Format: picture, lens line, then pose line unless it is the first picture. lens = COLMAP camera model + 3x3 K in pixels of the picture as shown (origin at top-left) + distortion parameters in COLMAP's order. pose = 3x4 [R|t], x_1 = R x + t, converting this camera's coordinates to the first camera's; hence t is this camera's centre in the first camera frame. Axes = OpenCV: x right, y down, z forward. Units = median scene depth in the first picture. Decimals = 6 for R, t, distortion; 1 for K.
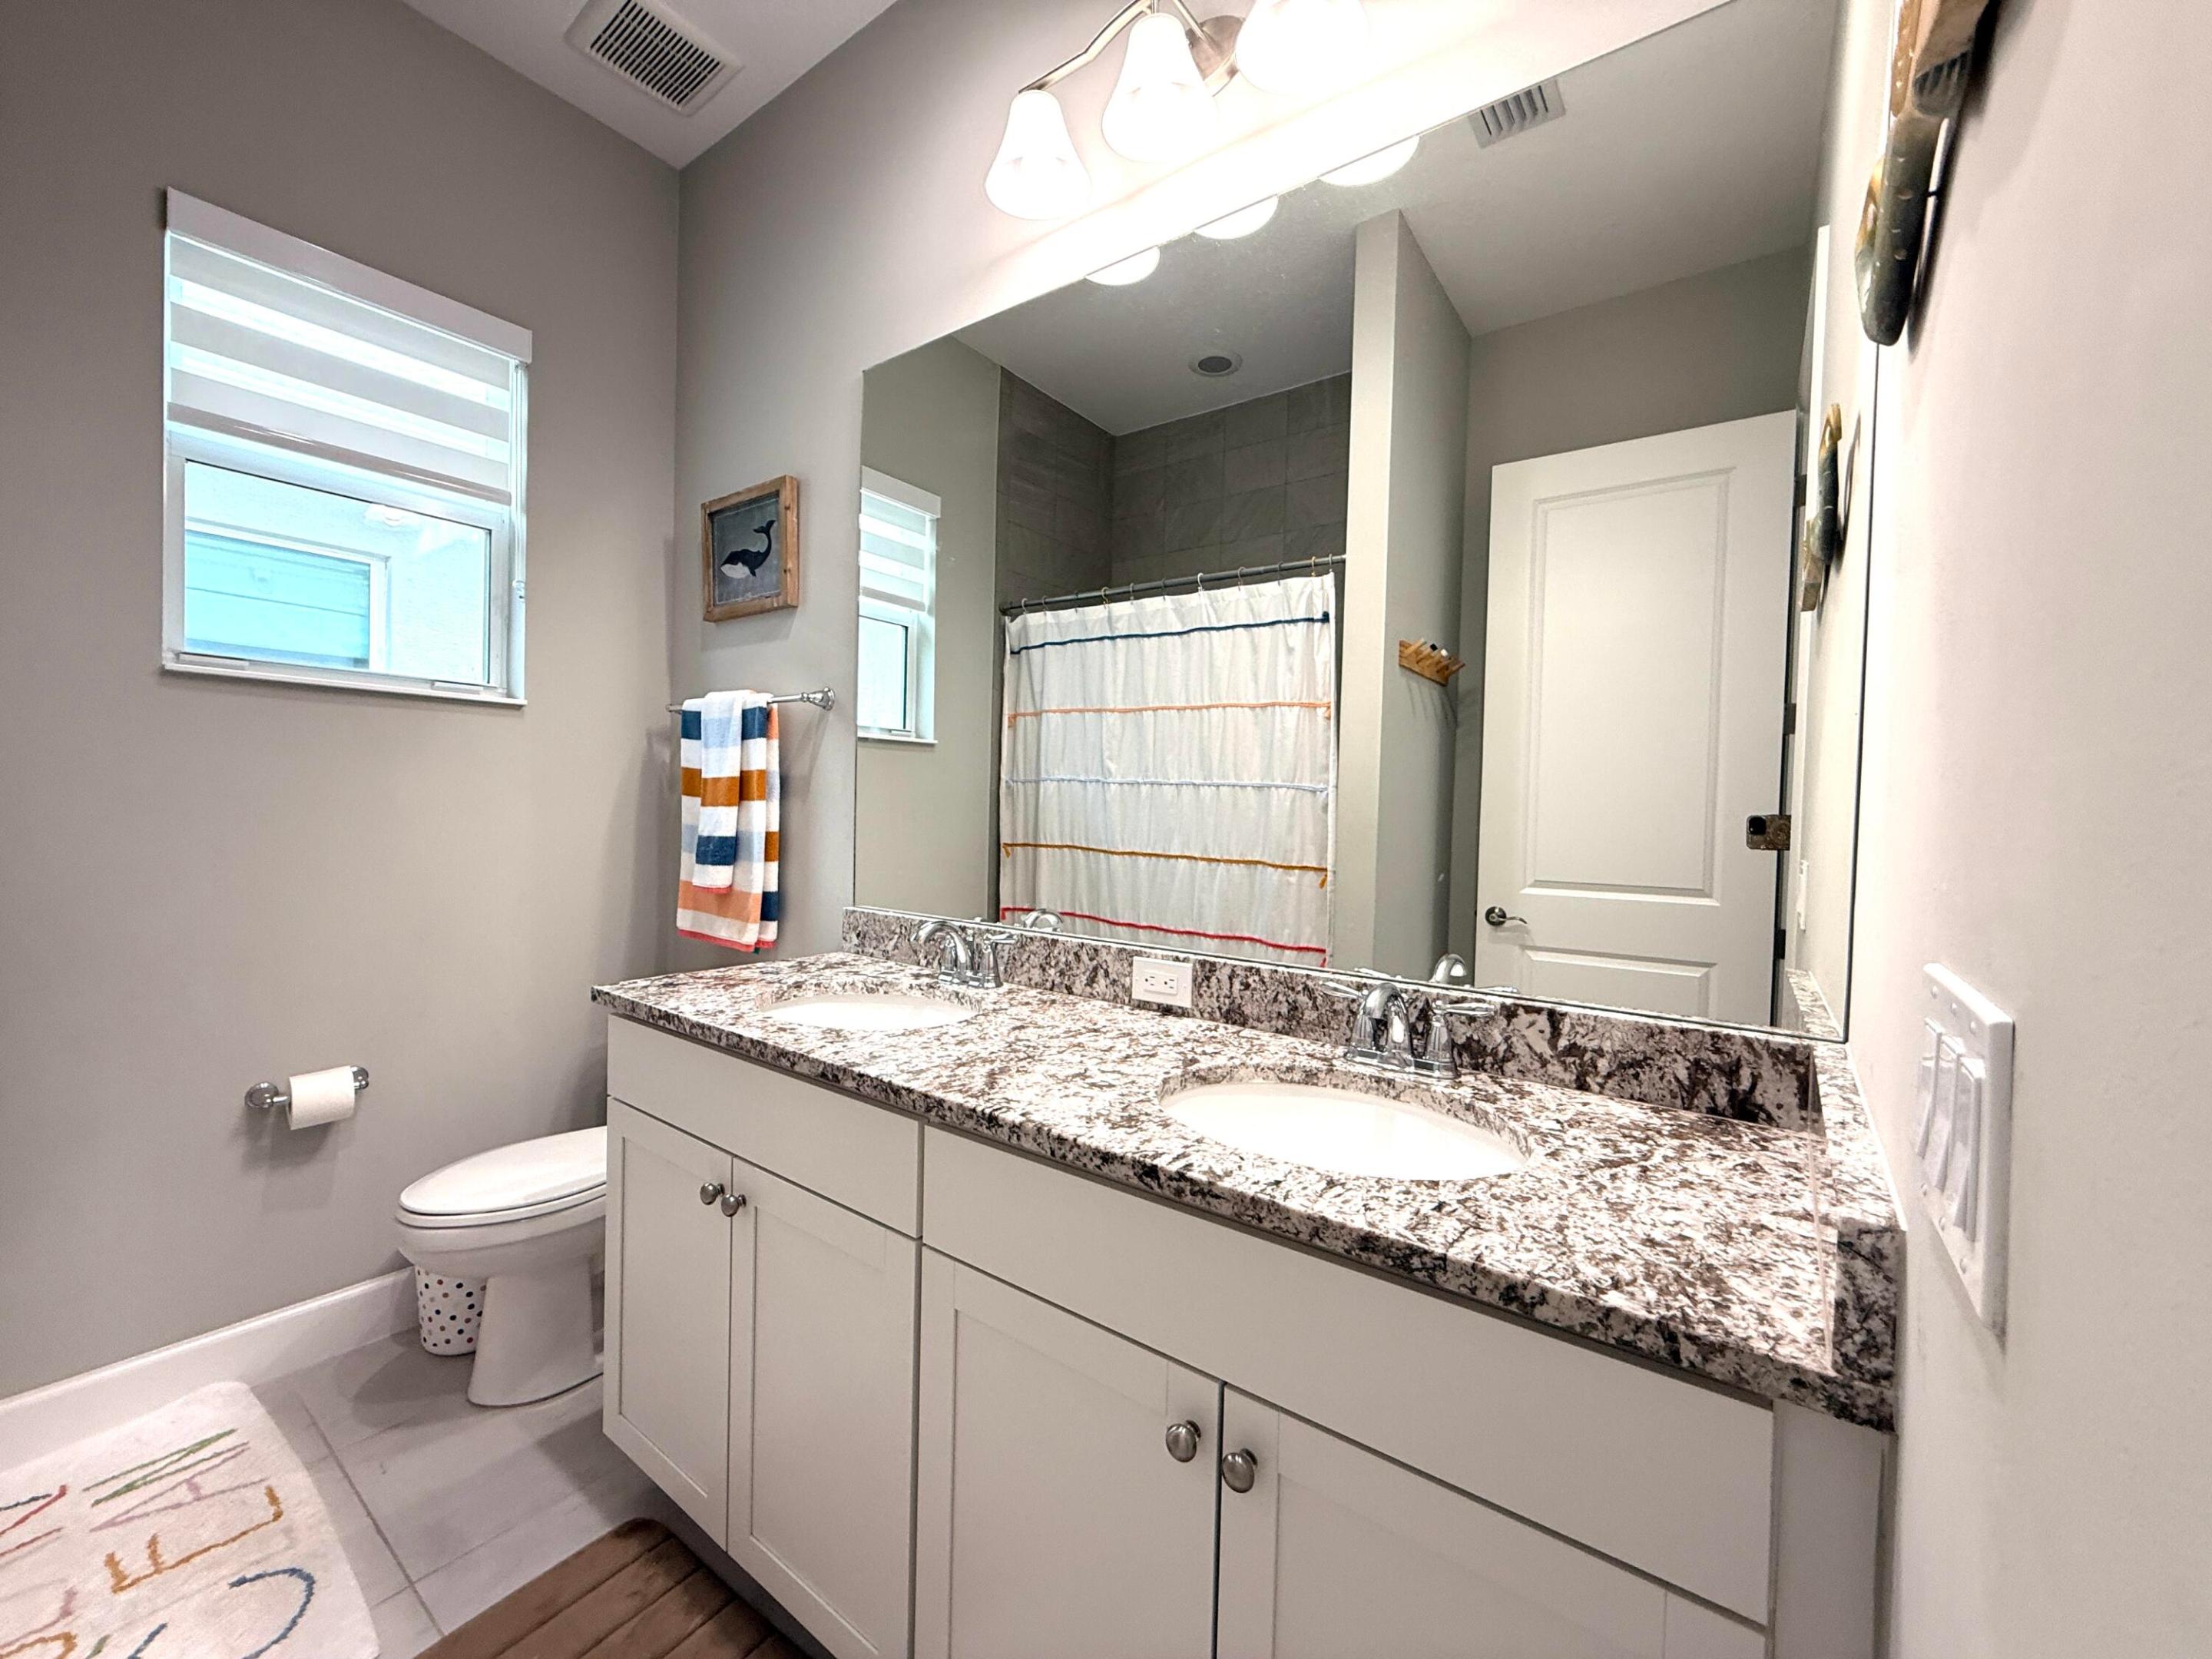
lens RADIAL K [[880.6, 0, 1106.3], [0, 880.6, 833.0], [0, 0, 1]] dist [0.000419, 0.000108]
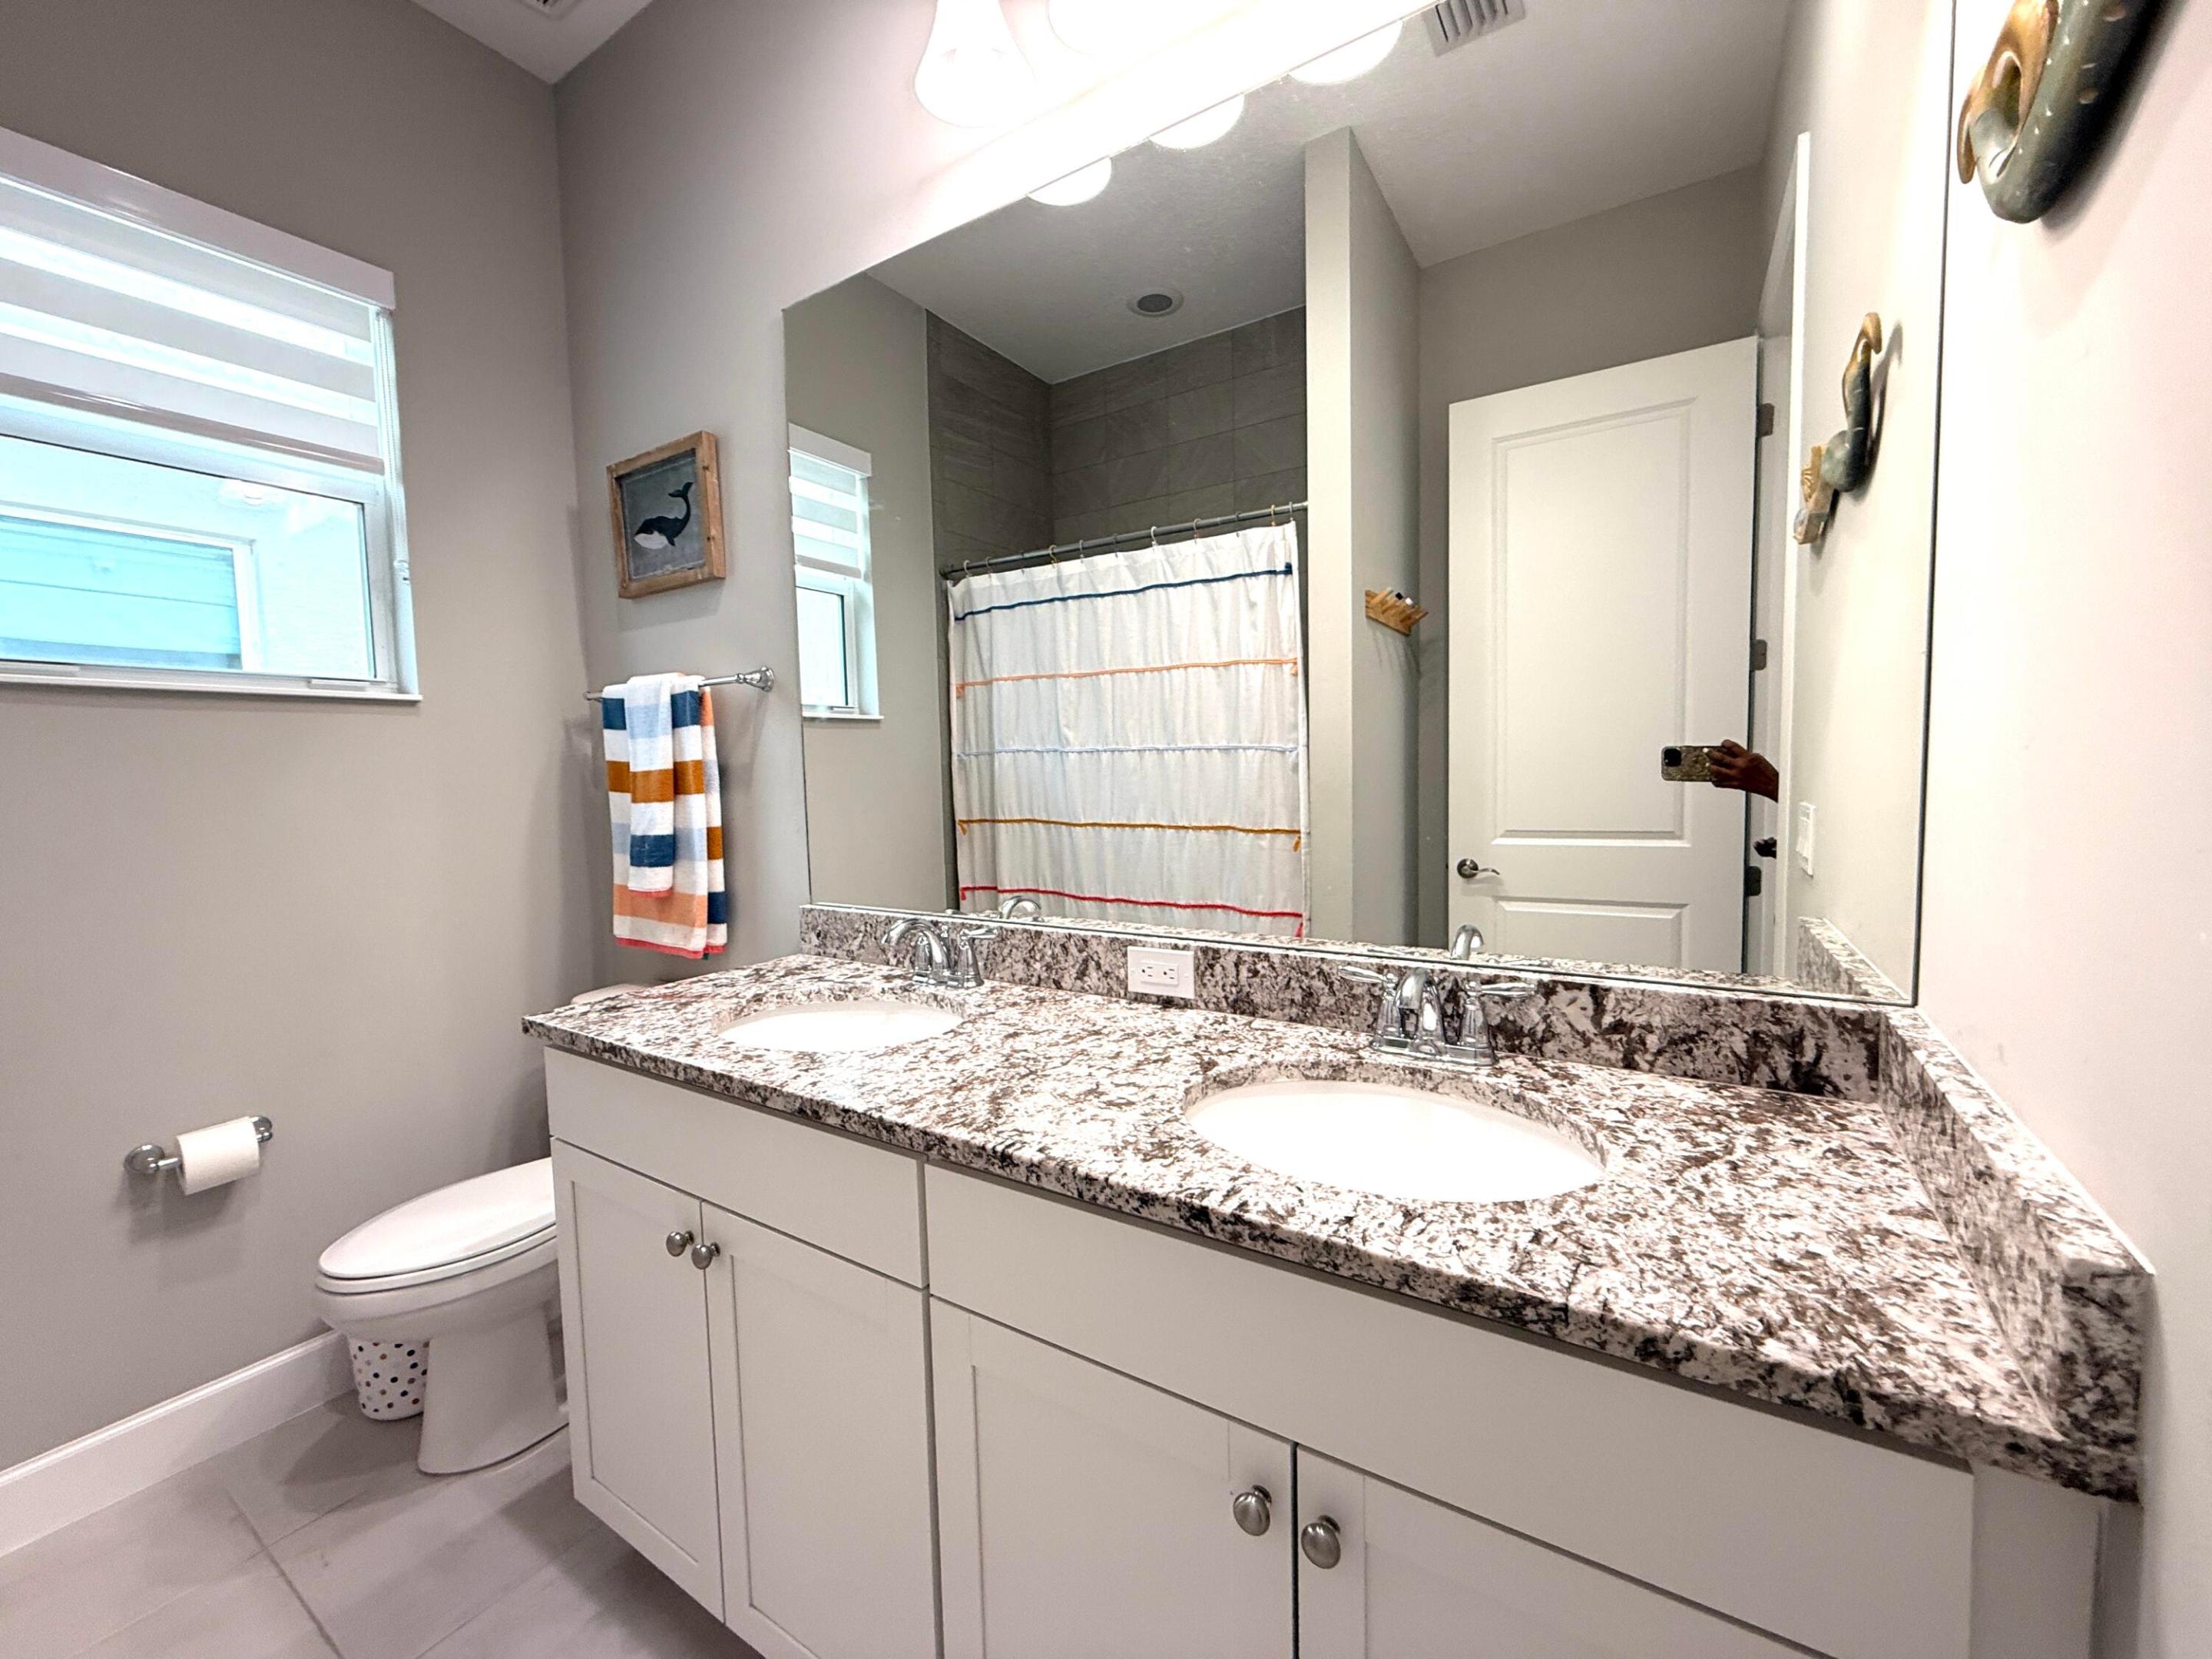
lens RADIAL K [[880.6, 0, 1105.9], [0, 880.6, 830.1], [0, 0, 1]] dist [0.000419, 0.000108]
pose [[0.996481, -0.055142, 0.063130, -0.048991], [0.052550, 0.997734, 0.042008, -0.024387], [-0.065303, -0.038543, 0.997121, 0.094039]]
